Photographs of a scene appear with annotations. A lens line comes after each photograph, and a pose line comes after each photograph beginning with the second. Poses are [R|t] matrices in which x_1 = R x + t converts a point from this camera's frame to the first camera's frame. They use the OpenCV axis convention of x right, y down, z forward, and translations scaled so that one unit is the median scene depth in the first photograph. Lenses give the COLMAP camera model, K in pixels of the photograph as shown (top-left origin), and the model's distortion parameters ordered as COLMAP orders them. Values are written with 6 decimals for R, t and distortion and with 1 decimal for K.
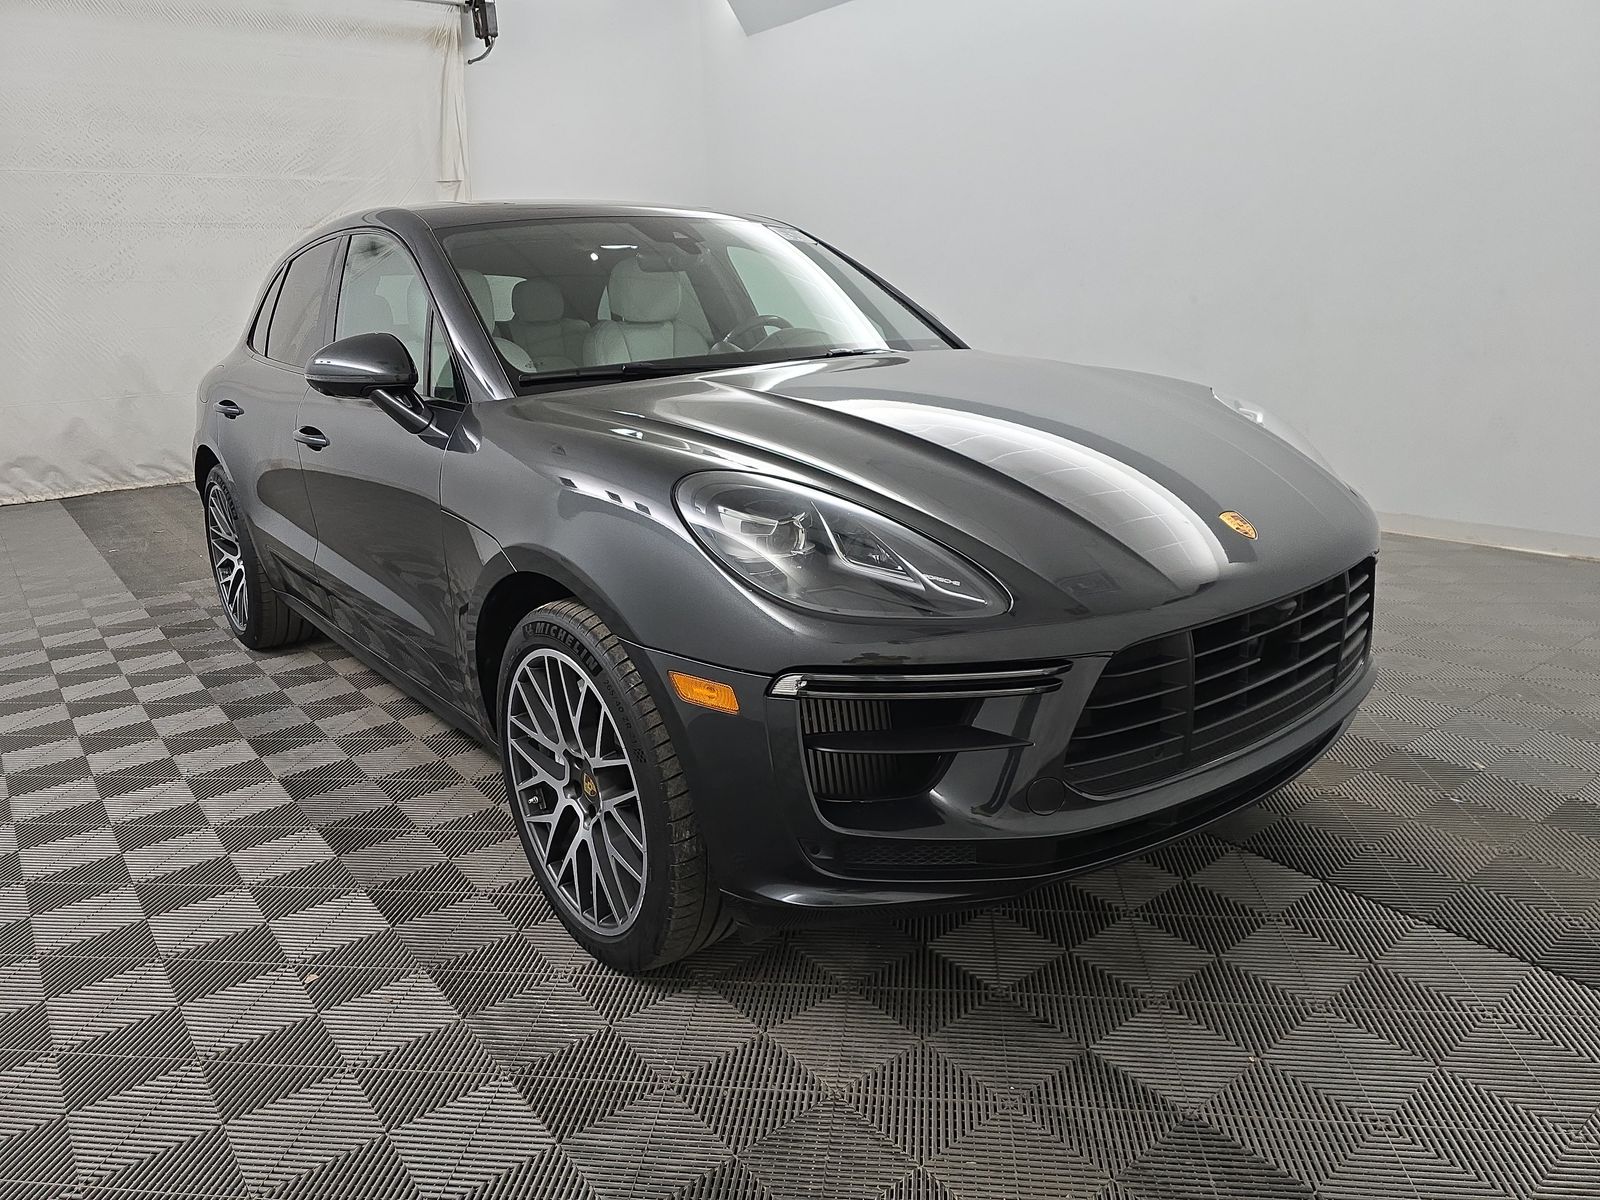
lens RADIAL K [[1098.7, 0, 800.0], [0, 1098.7, 600.0], [0, 0, 1]] dist [0.002840, -0.038525]
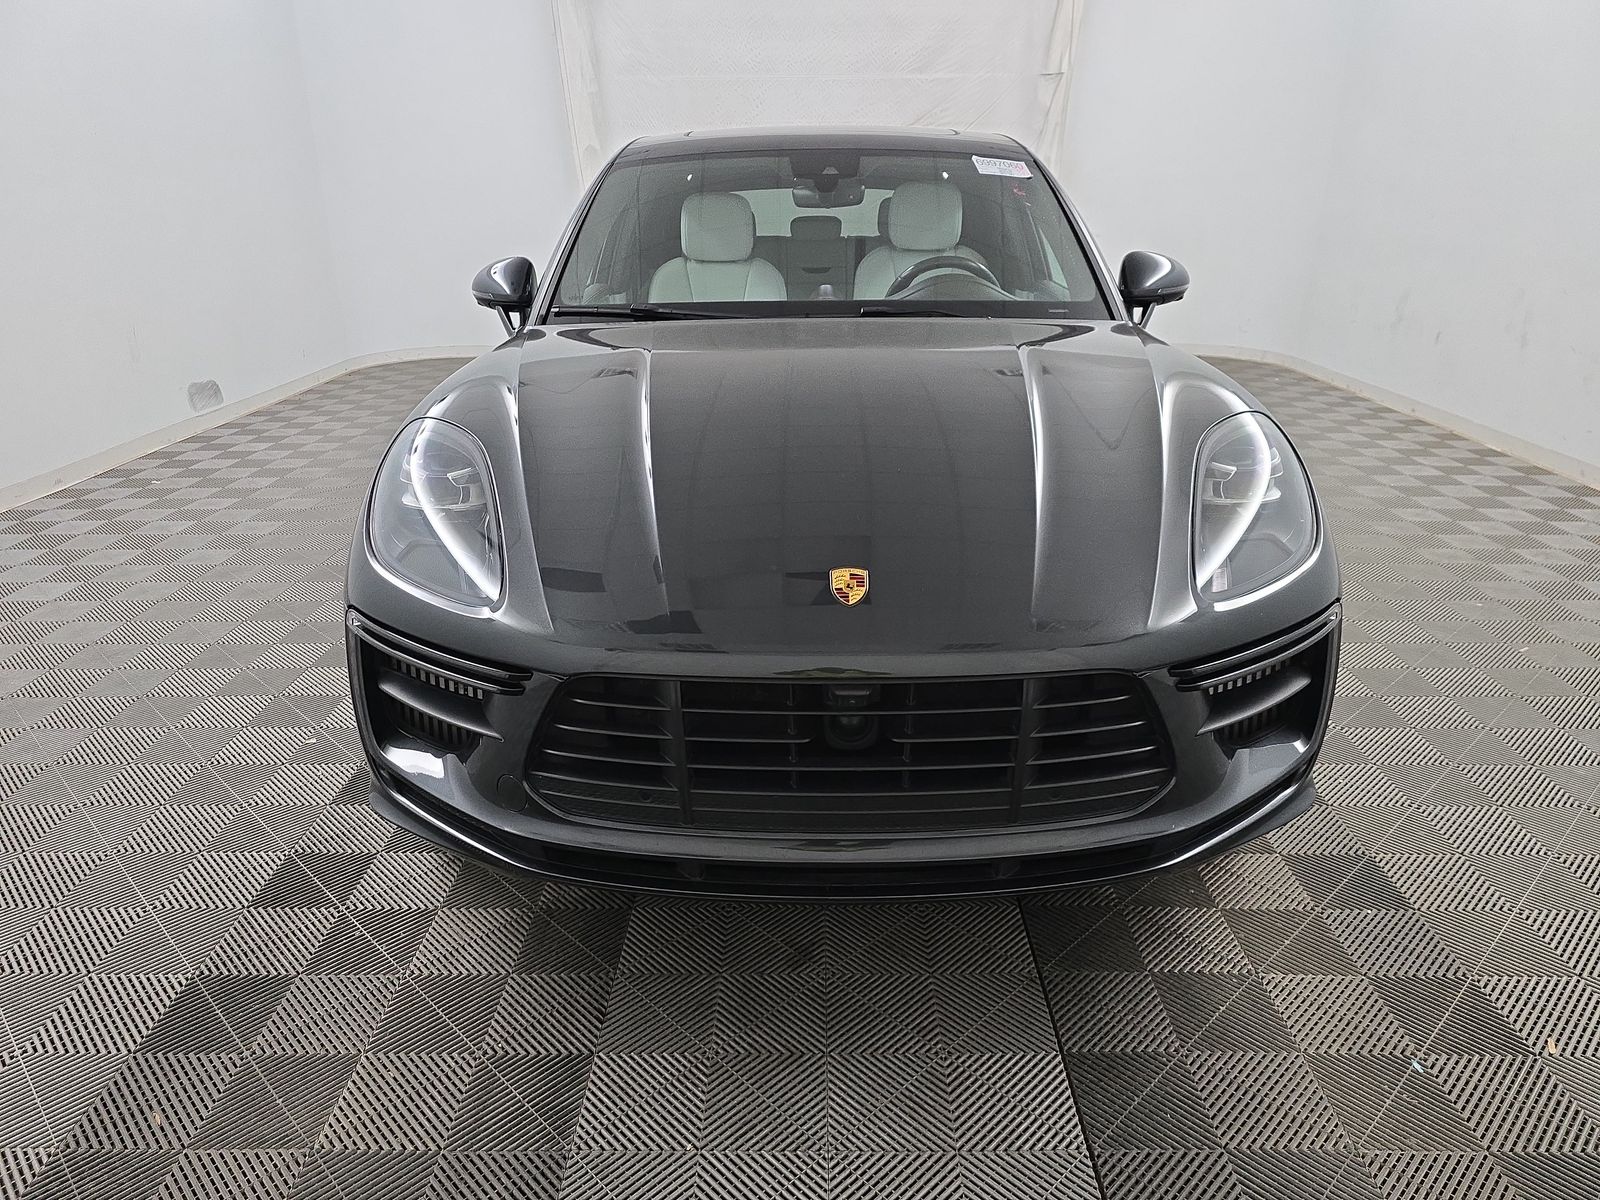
lens RADIAL K [[1098.7, 0, 800.0], [0, 1098.7, 600.0], [0, 0, 1]] dist [0.002840, -0.038525]
pose [[0.777677, 0.256516, -0.573950, 0.632829], [-0.197853, 0.966441, 0.163849, -0.139103], [0.596719, -0.013864, 0.802331, 0.226031]]
